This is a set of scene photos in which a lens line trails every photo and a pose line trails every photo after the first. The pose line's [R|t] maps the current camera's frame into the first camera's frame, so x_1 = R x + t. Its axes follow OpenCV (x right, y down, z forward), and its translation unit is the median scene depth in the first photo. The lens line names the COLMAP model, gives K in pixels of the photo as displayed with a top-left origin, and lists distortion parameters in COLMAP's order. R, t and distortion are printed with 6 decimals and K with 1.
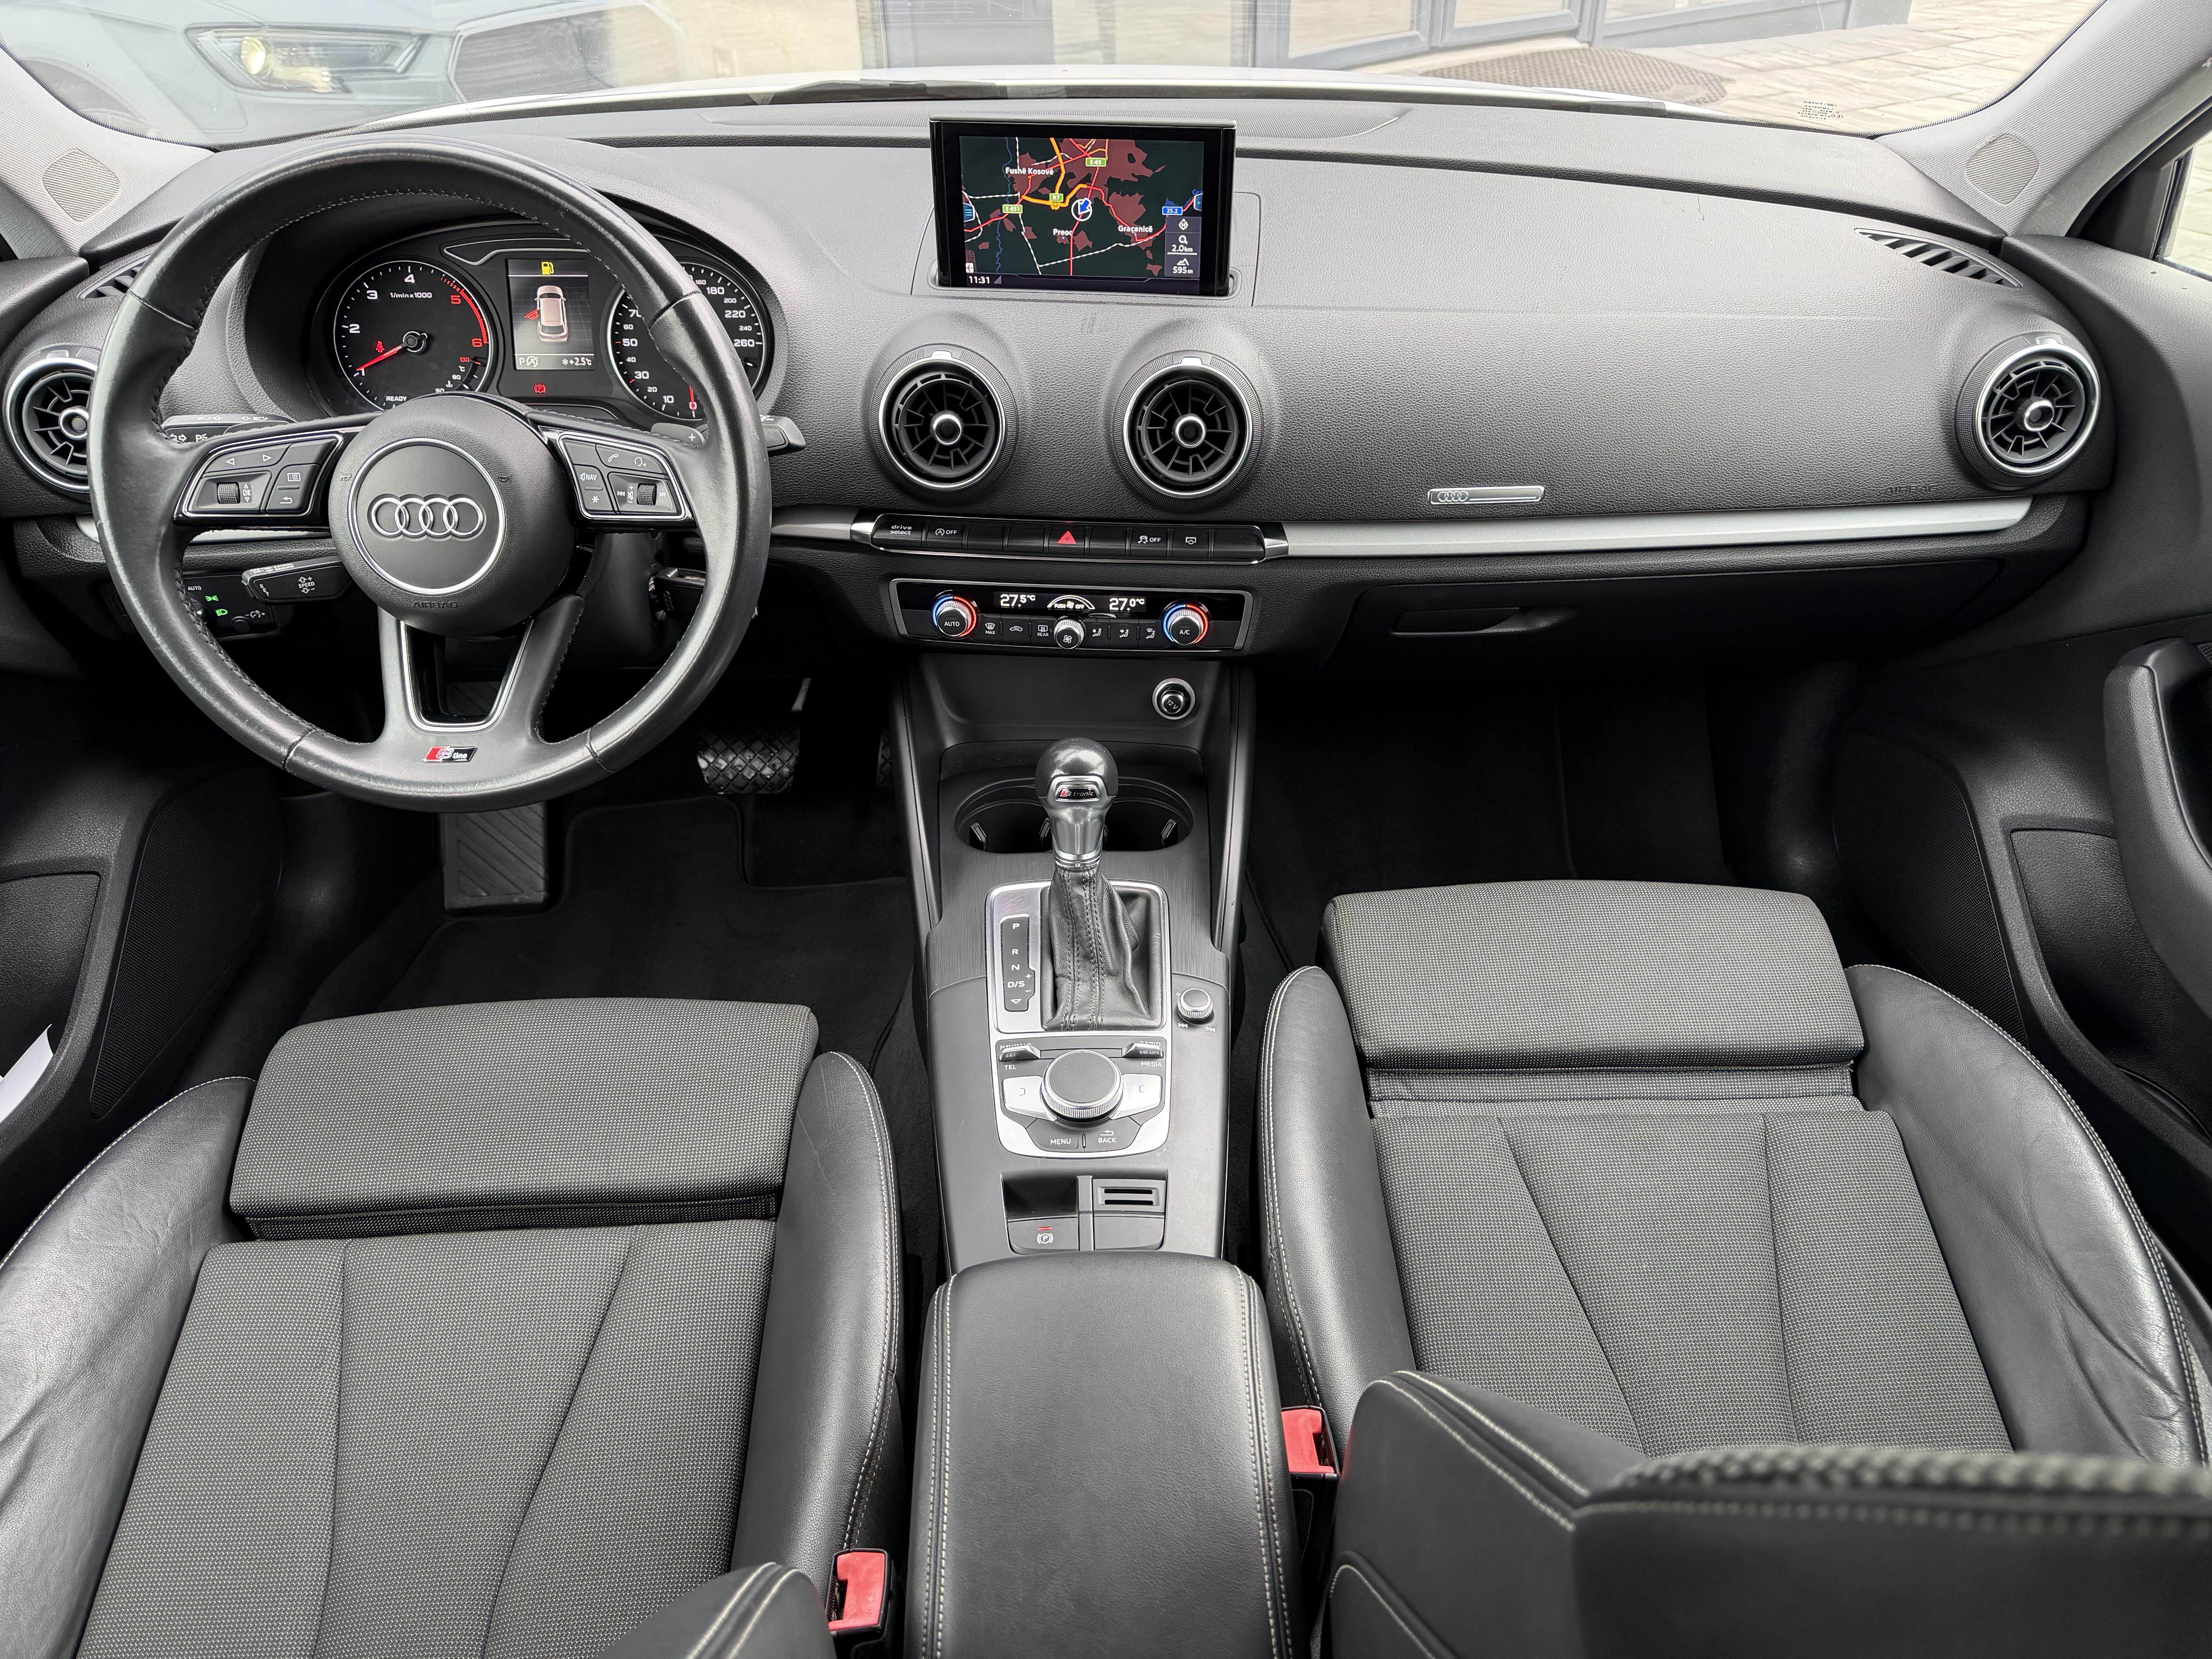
lens RADIAL K [[1548.1, 0, 1124.4], [0, 1548.1, 842.7], [0, 0, 1]] dist [0.049699, -0.086401]
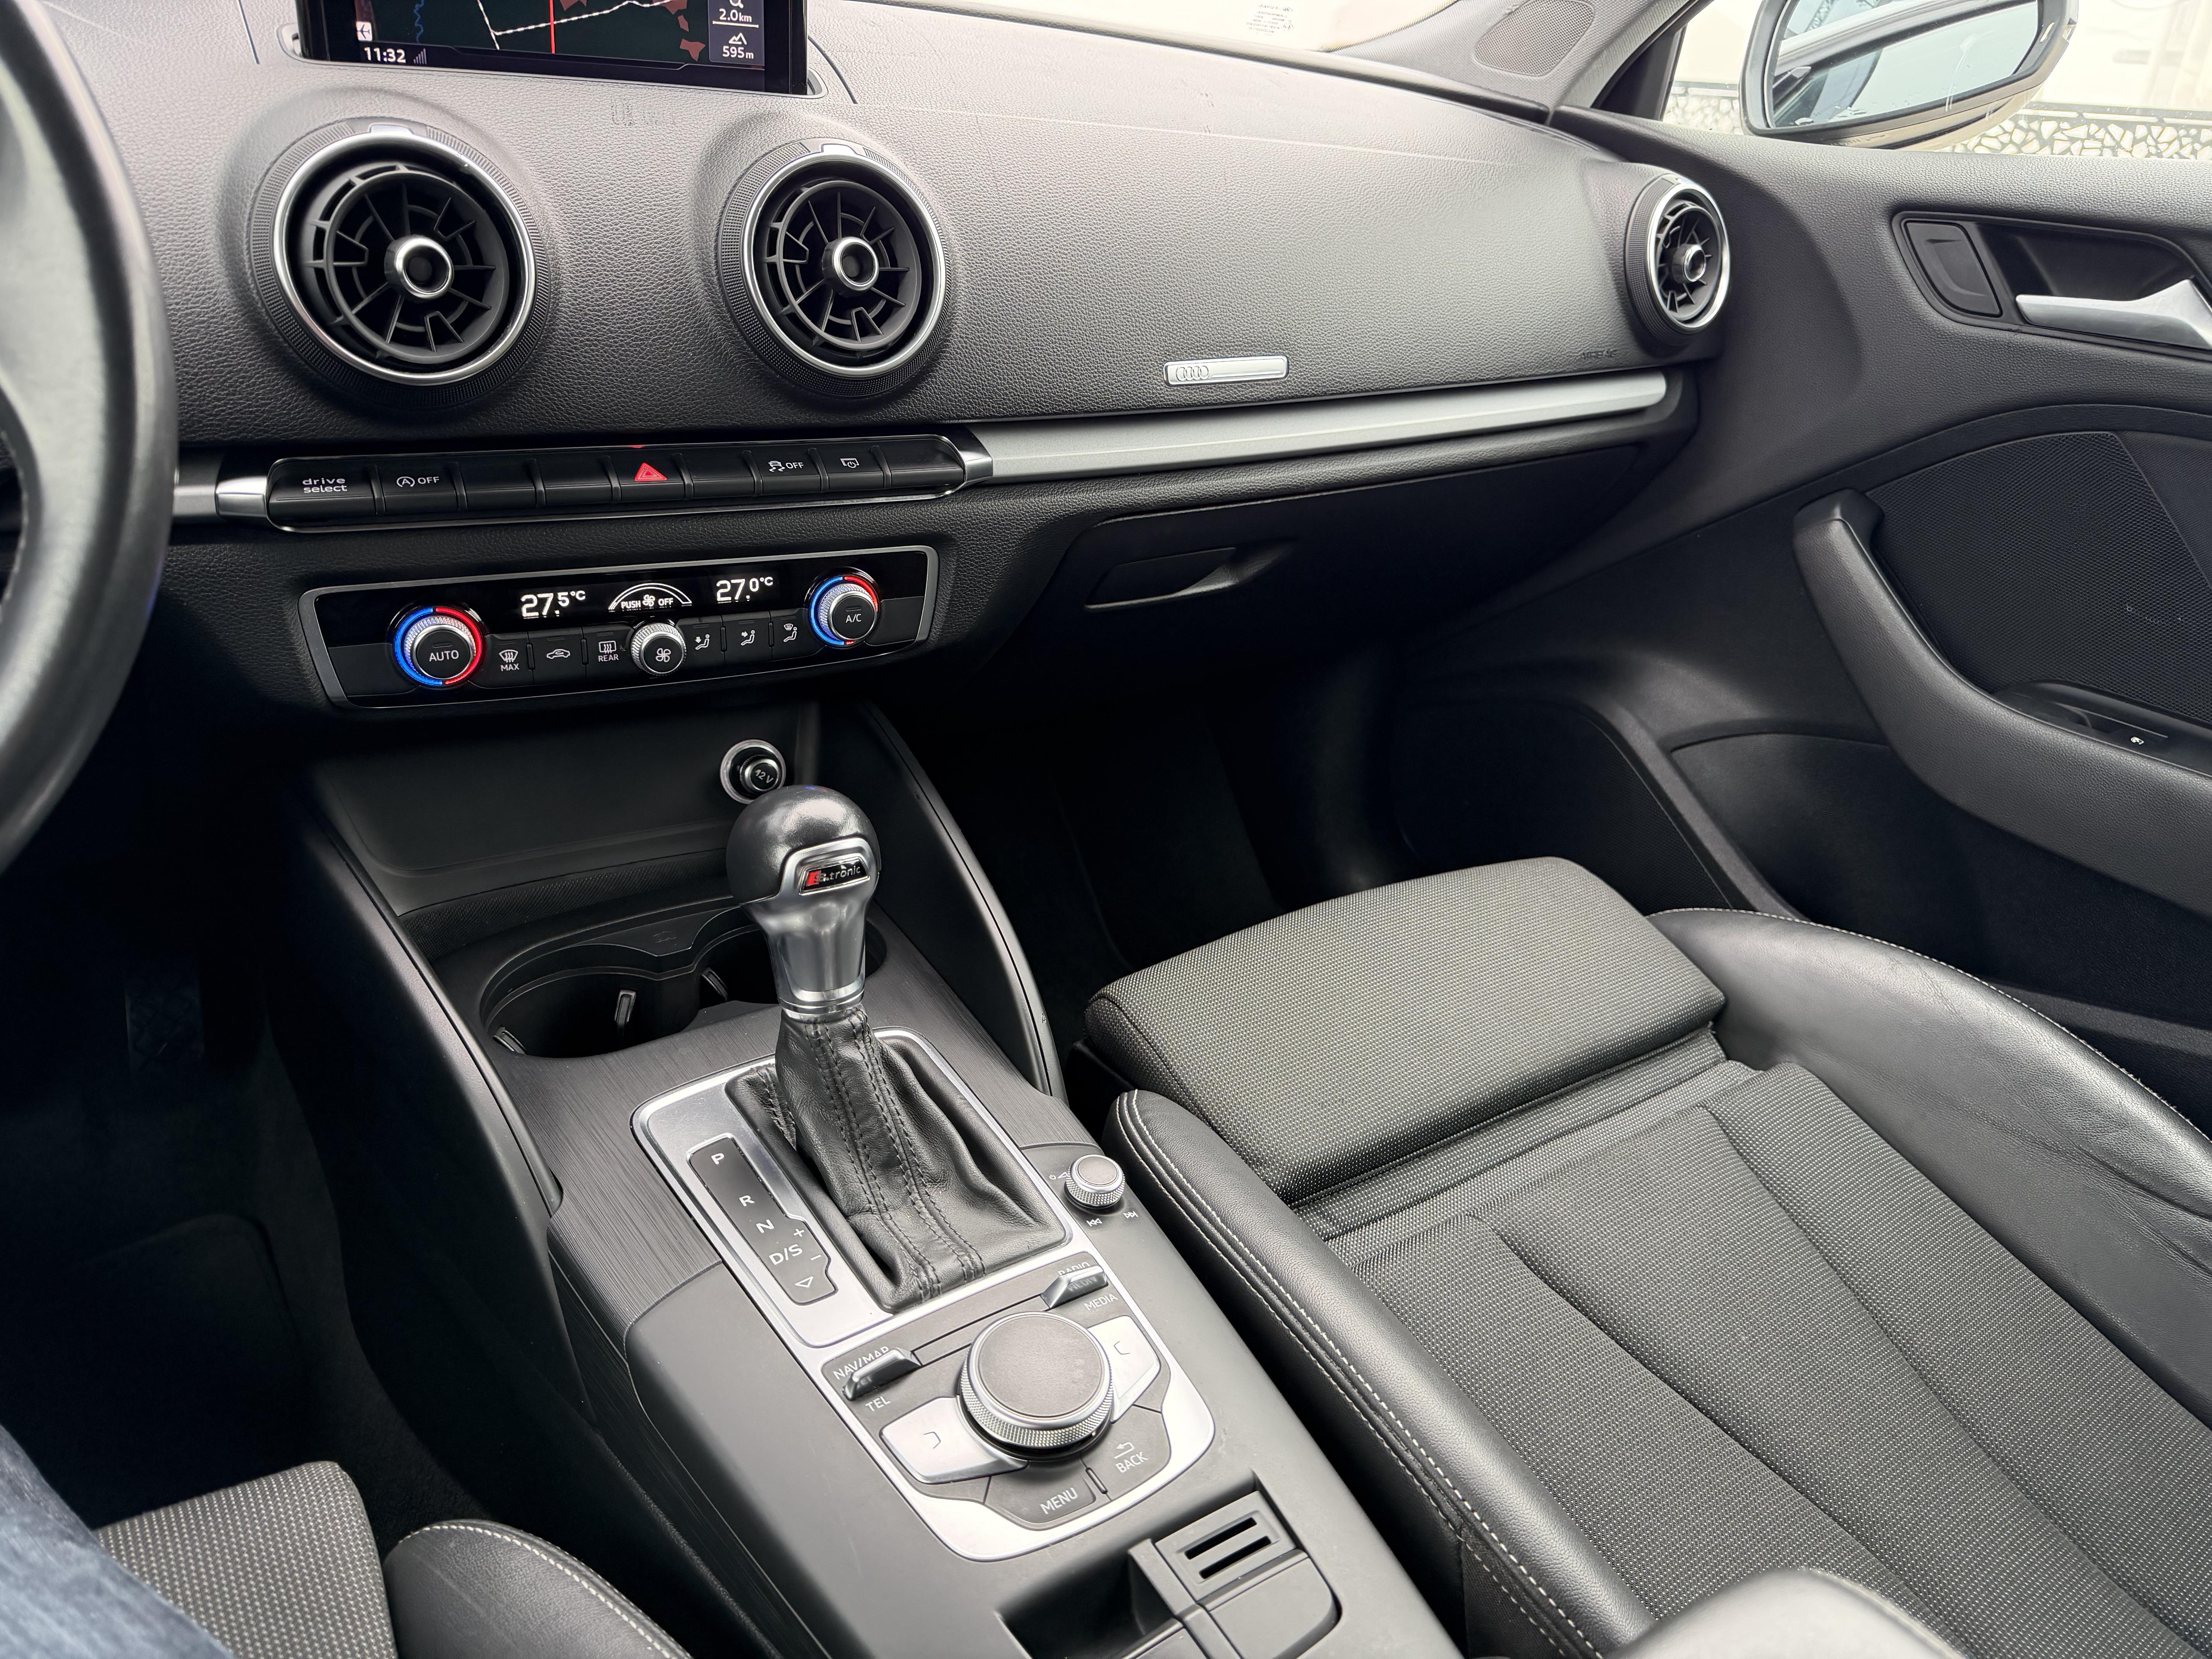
lens RADIAL K [[1548.1, 0, 1095.3], [0, 1548.1, 837.5], [0, 0, 1]] dist [0.049699, -0.086401]
pose [[0.830418, -0.186867, 0.524869, -0.229250], [0.257870, 0.964006, -0.064775, 0.015238], [-0.493872, 0.189138, 0.848715, 0.450449]]
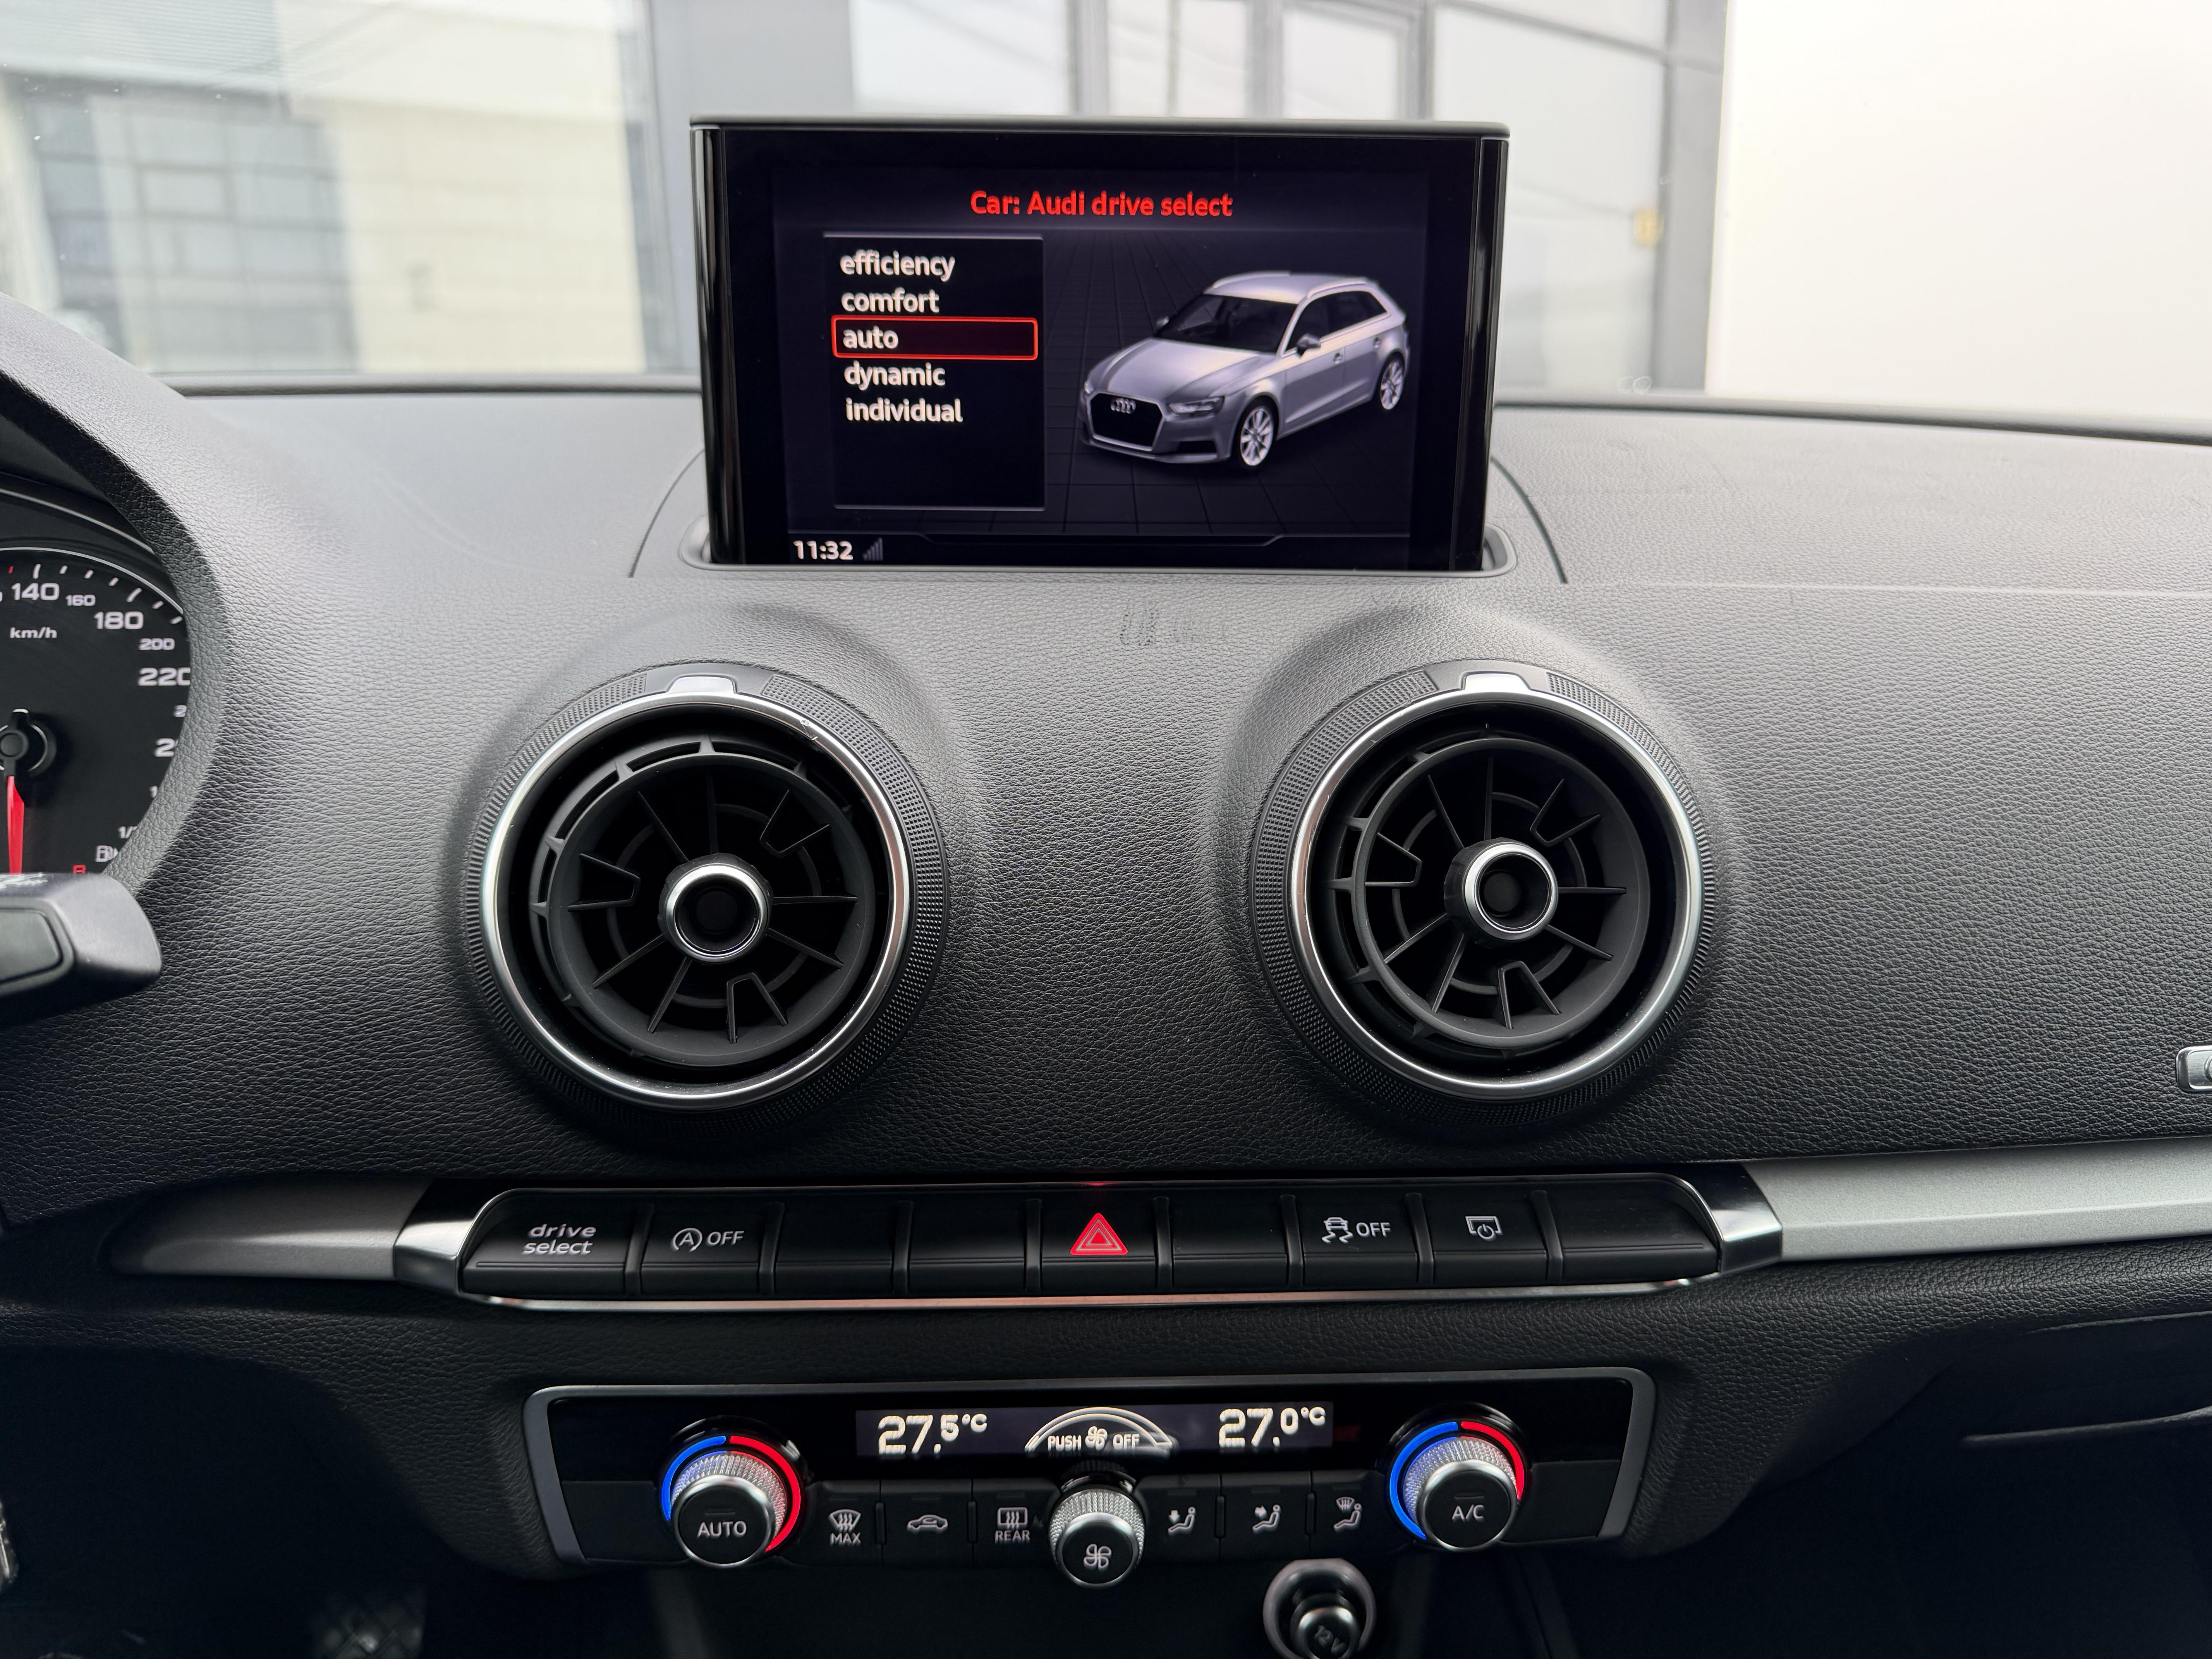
lens RADIAL K [[1548.1, 0, 1134.5], [0, 1548.1, 854.6], [0, 0, 1]] dist [0.049699, -0.086401]
pose [[0.991806, -0.023110, 0.125648, -0.067831], [0.067385, 0.930201, -0.360813, -0.154645], [-0.108540, 0.366323, 0.924136, 0.677504]]
